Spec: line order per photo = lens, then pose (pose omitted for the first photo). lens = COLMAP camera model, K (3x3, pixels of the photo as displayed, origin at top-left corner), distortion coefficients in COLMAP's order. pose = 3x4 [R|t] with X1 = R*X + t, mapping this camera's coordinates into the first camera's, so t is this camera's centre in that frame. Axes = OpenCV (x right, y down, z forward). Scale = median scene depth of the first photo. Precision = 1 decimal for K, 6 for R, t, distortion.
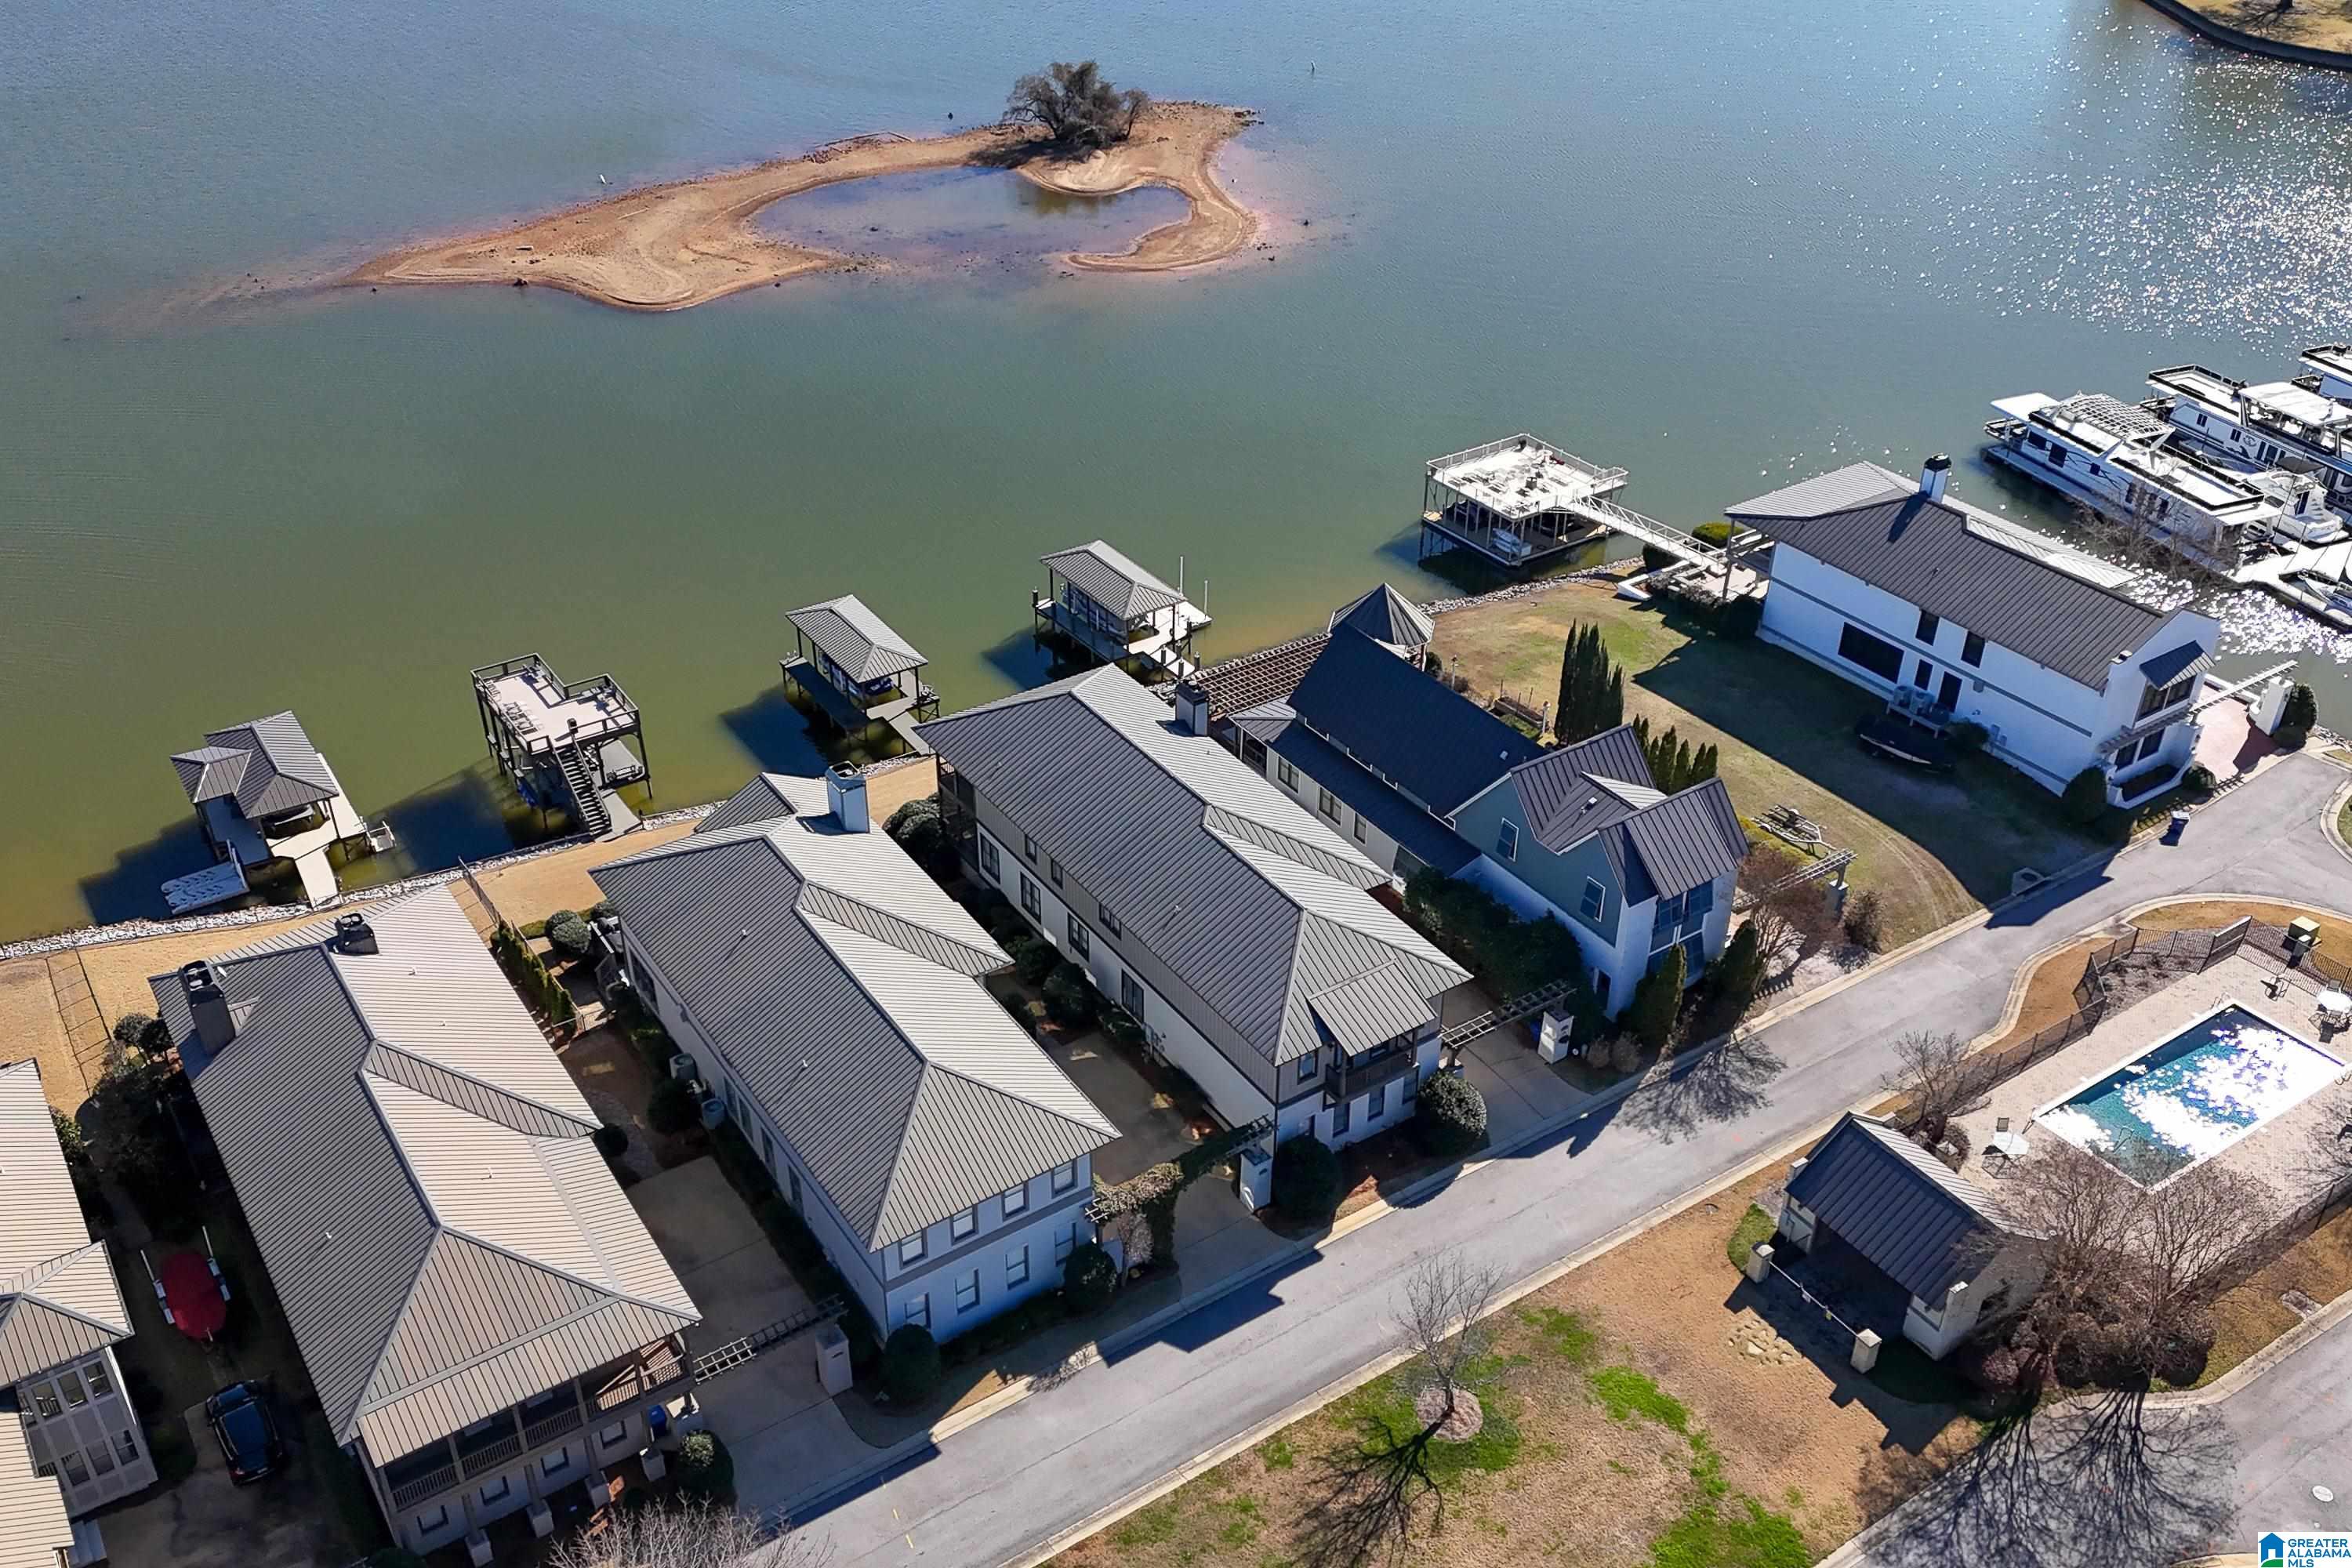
lens RADIAL K [[2025.1, 0, 1166.0], [0, 2025.1, 790.6], [0, 0, 1]] dist [0.080535, -0.069523]
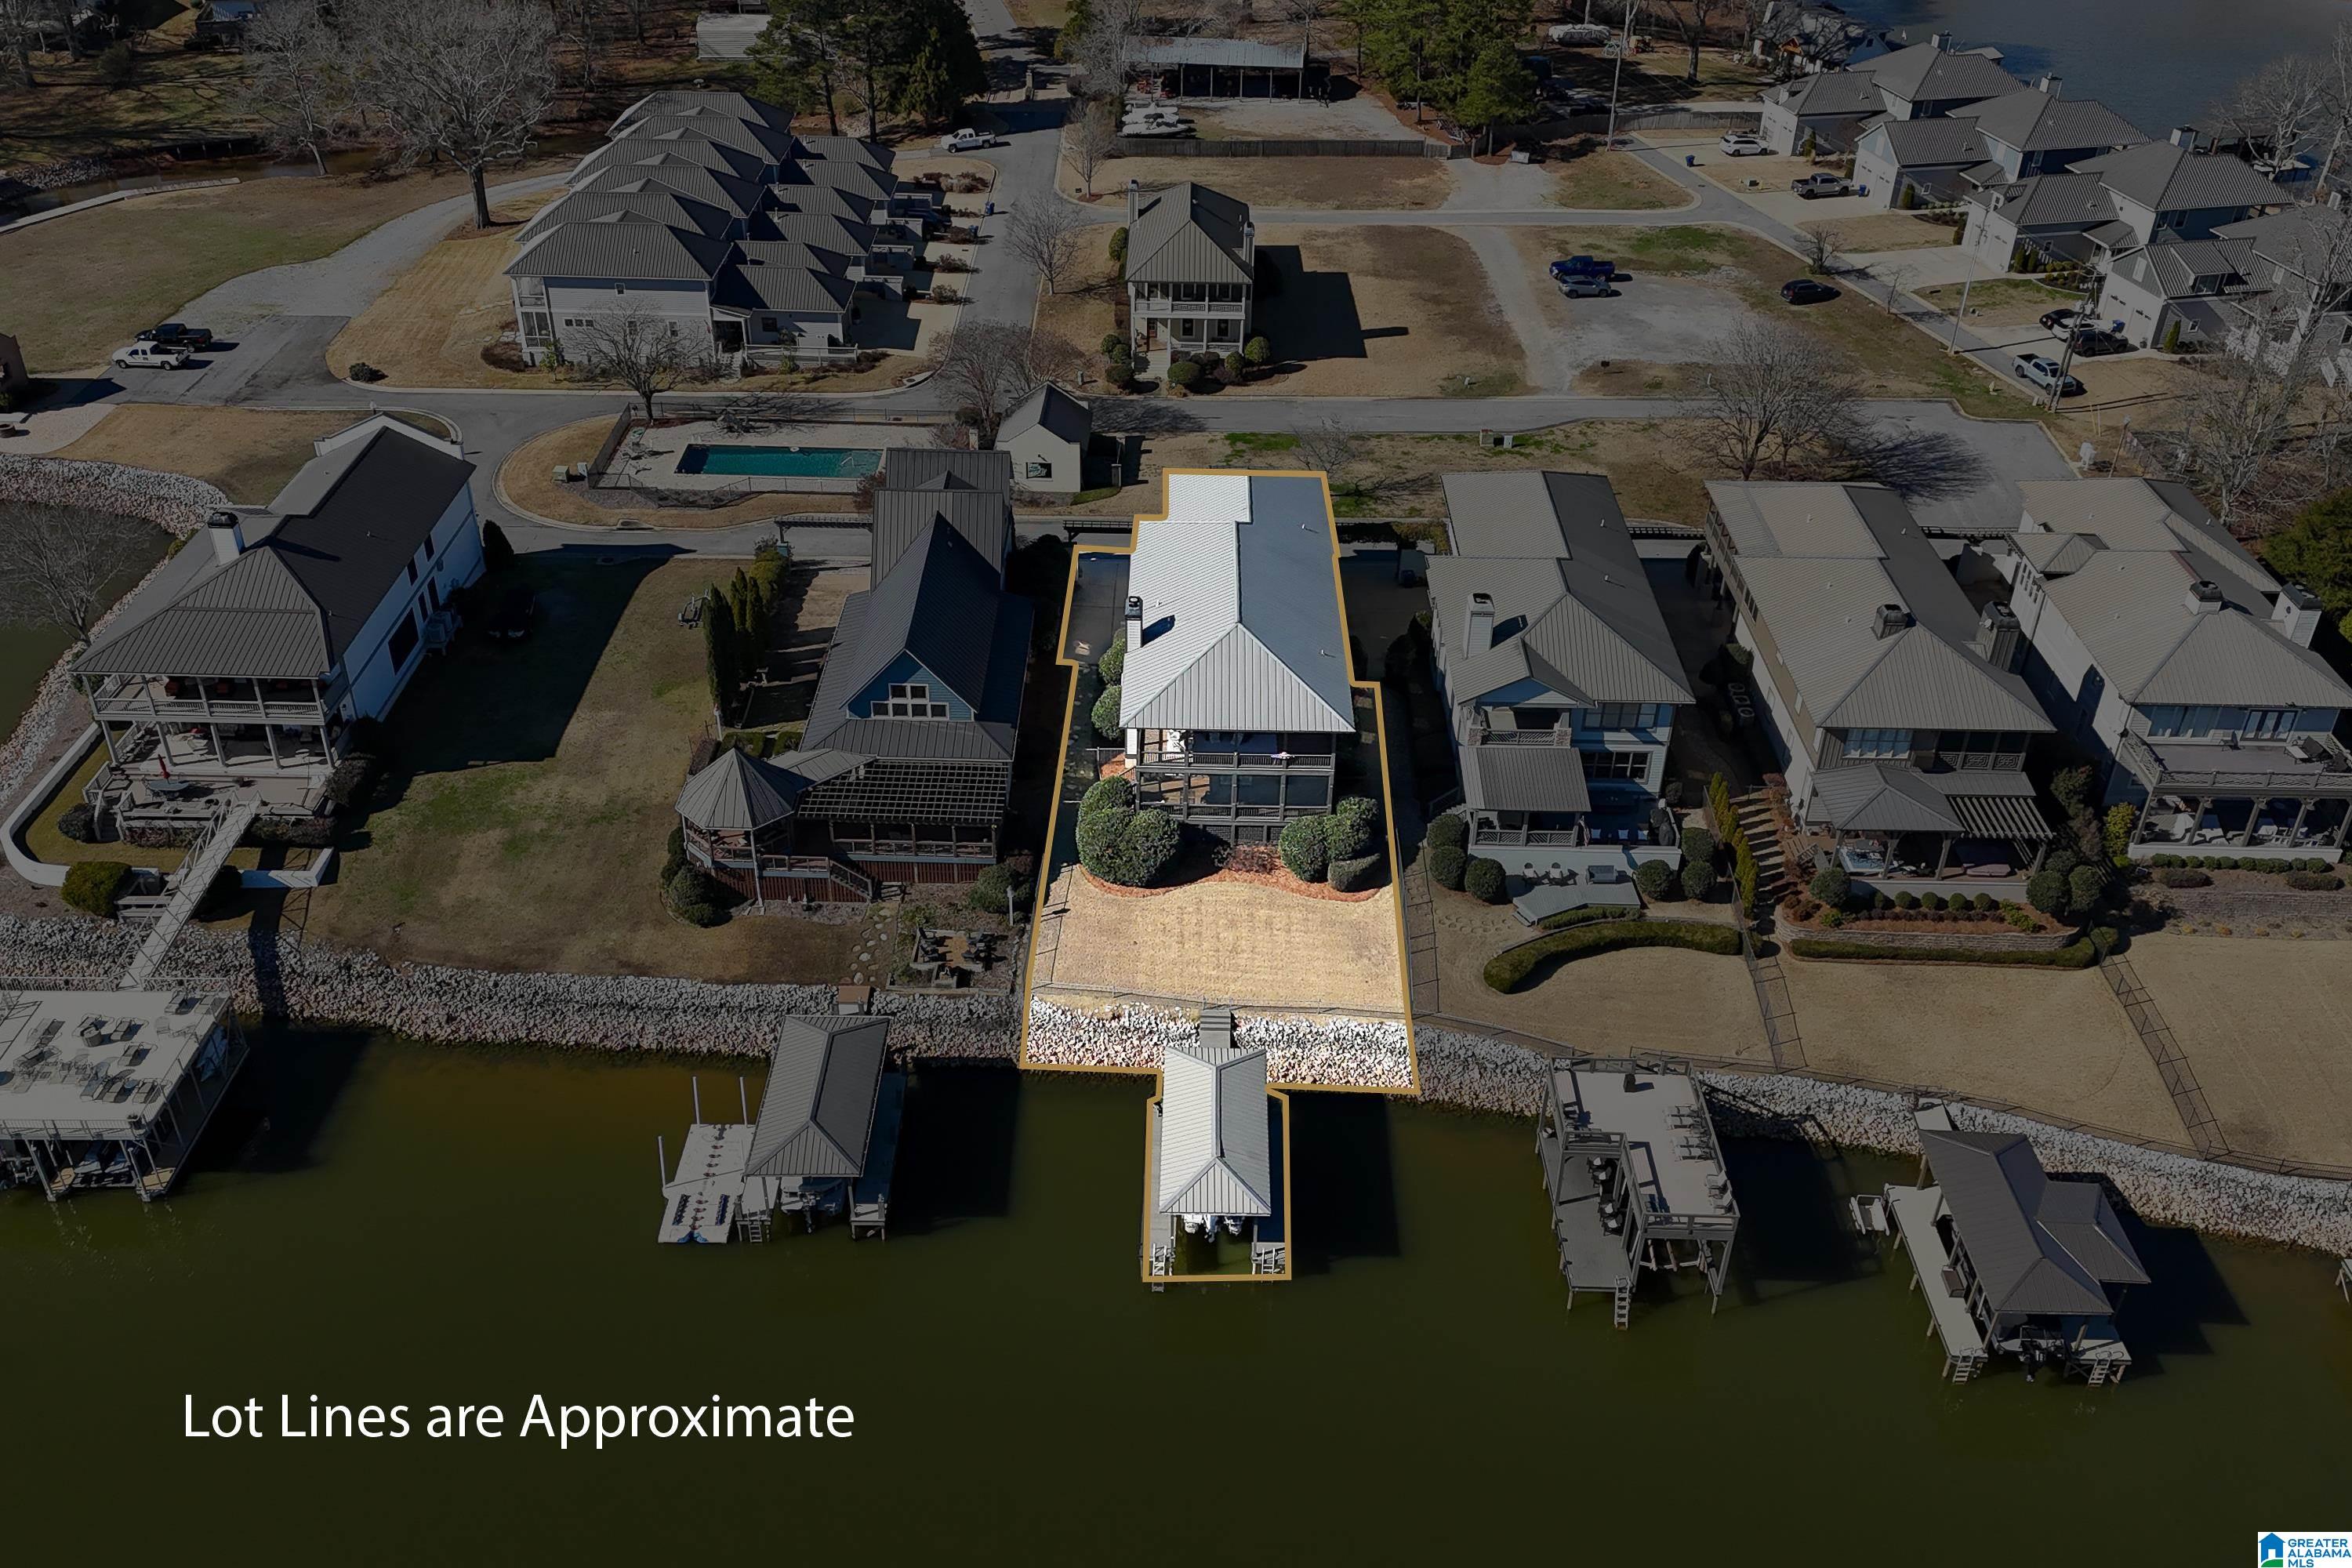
lens RADIAL K [[2025.1, 0, 1178.9], [0, 2025.1, 796.0], [0, 0, 1]] dist [0.080535, -0.069523]
pose [[-0.825444, -0.326133, 0.460739, -0.465197], [0.291690, 0.452361, 0.842785, -0.785667], [-0.483280, 0.830064, -0.278269, 1.188065]]
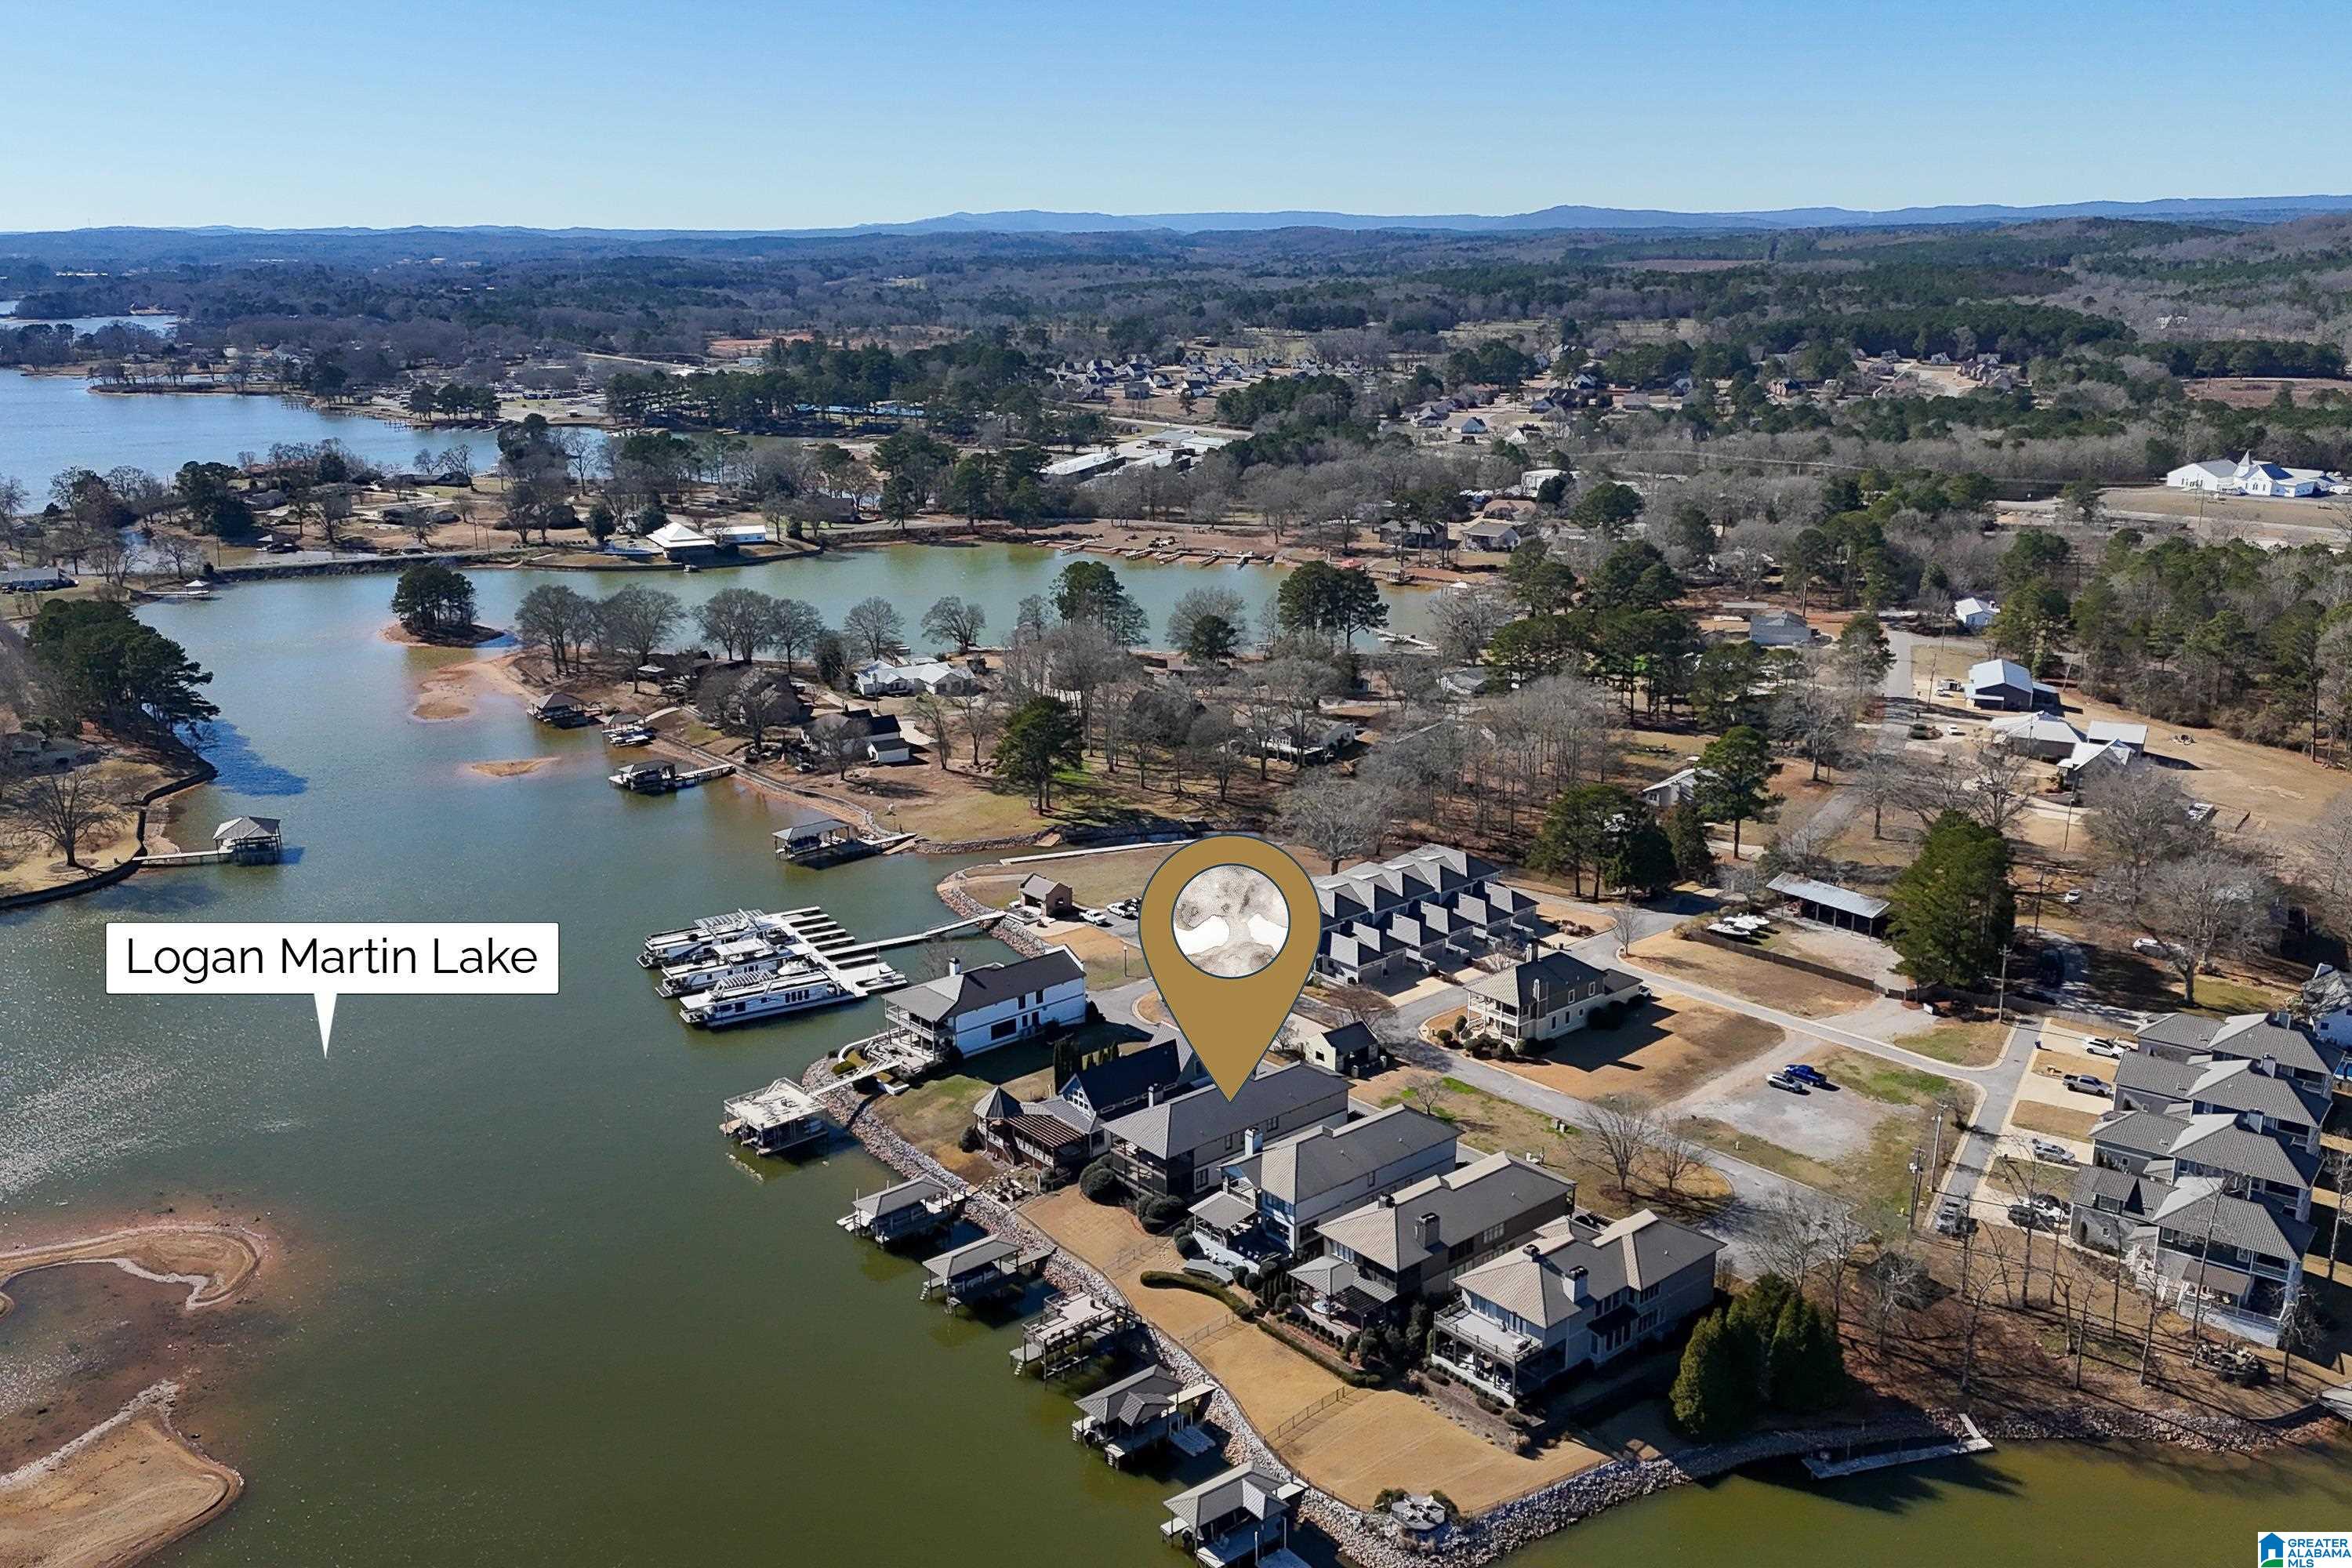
lens RADIAL K [[2025.1, 0, 1185.4], [0, 2025.1, 773.7], [0, 0, 1]] dist [0.080535, -0.069523]
pose [[-0.118605, -0.260557, 0.958146, -1.932588], [0.547729, 0.787696, 0.282006, -0.880778], [-0.828206, 0.558252, 0.049290, 0.552385]]
